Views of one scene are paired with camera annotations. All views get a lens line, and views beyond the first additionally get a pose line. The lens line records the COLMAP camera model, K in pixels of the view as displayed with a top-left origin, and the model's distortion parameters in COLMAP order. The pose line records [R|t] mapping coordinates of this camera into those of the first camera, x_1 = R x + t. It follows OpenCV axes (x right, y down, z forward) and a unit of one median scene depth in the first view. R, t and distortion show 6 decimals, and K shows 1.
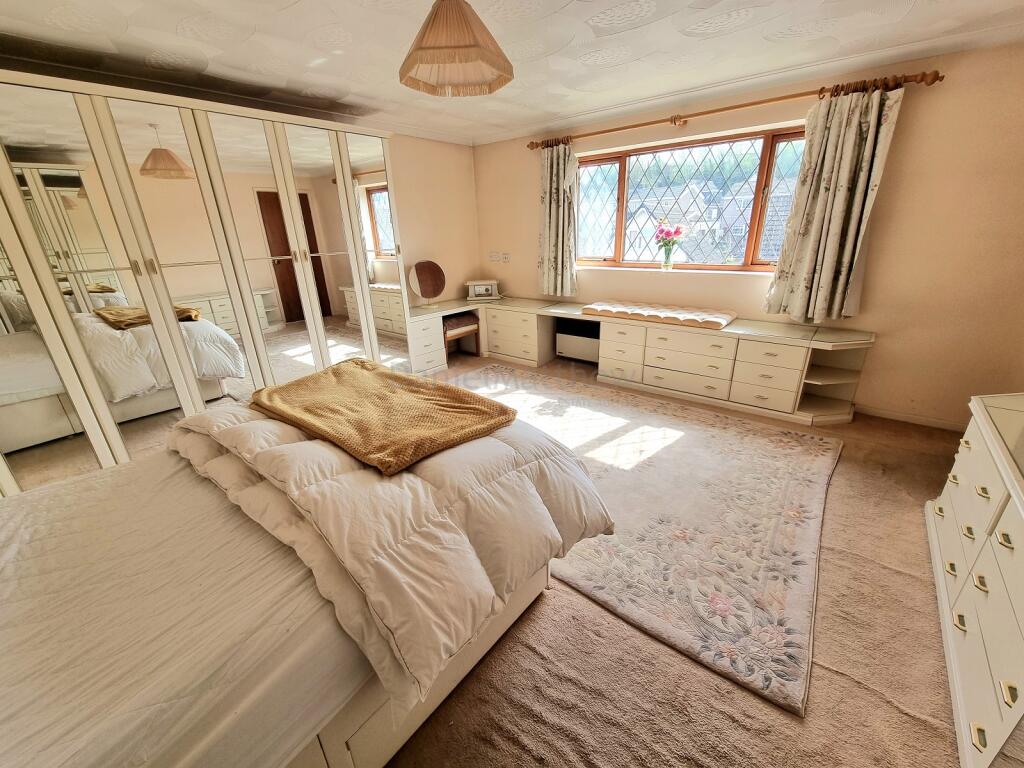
lens RADIAL K [[418.1, 0, 518.5], [0, 418.1, 390.8], [0, 0, 1]] dist [-0.001843, -0.000448]
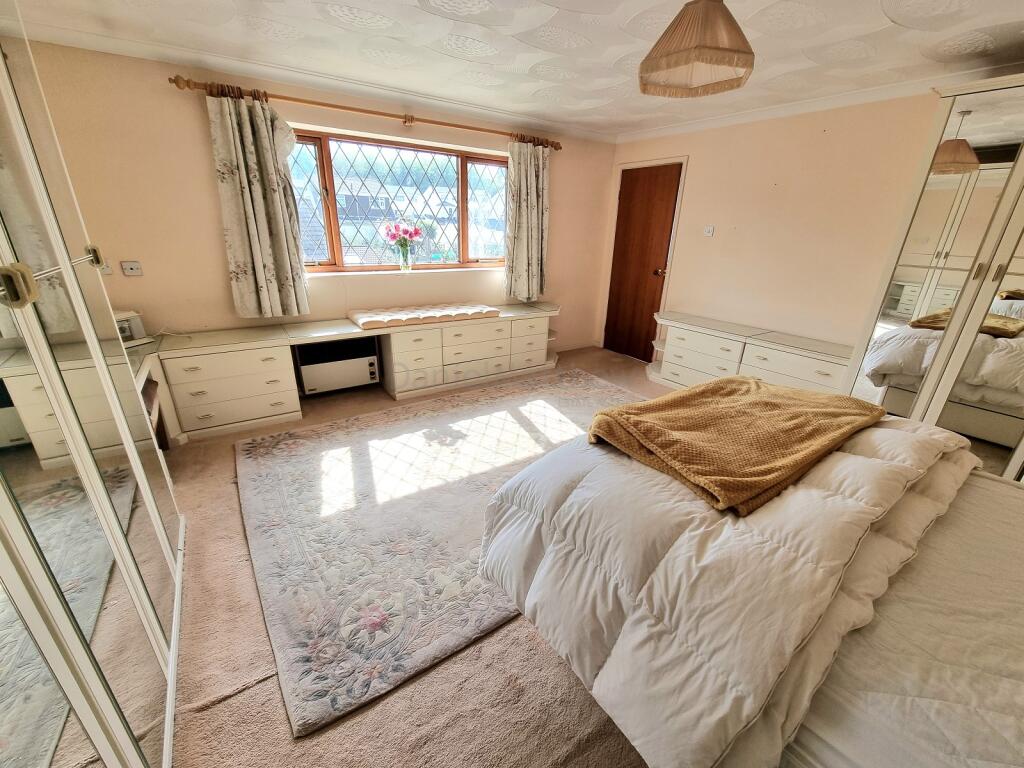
lens RADIAL K [[418.1, 0, 518.5], [0, 418.1, 390.8], [0, 0, 1]] dist [-0.001843, -0.000448]
pose [[0.288357, -0.311818, 0.905329, -0.593624], [0.313530, 0.924115, 0.218426, -0.173827], [-0.904737, 0.220863, 0.364239, 0.502110]]
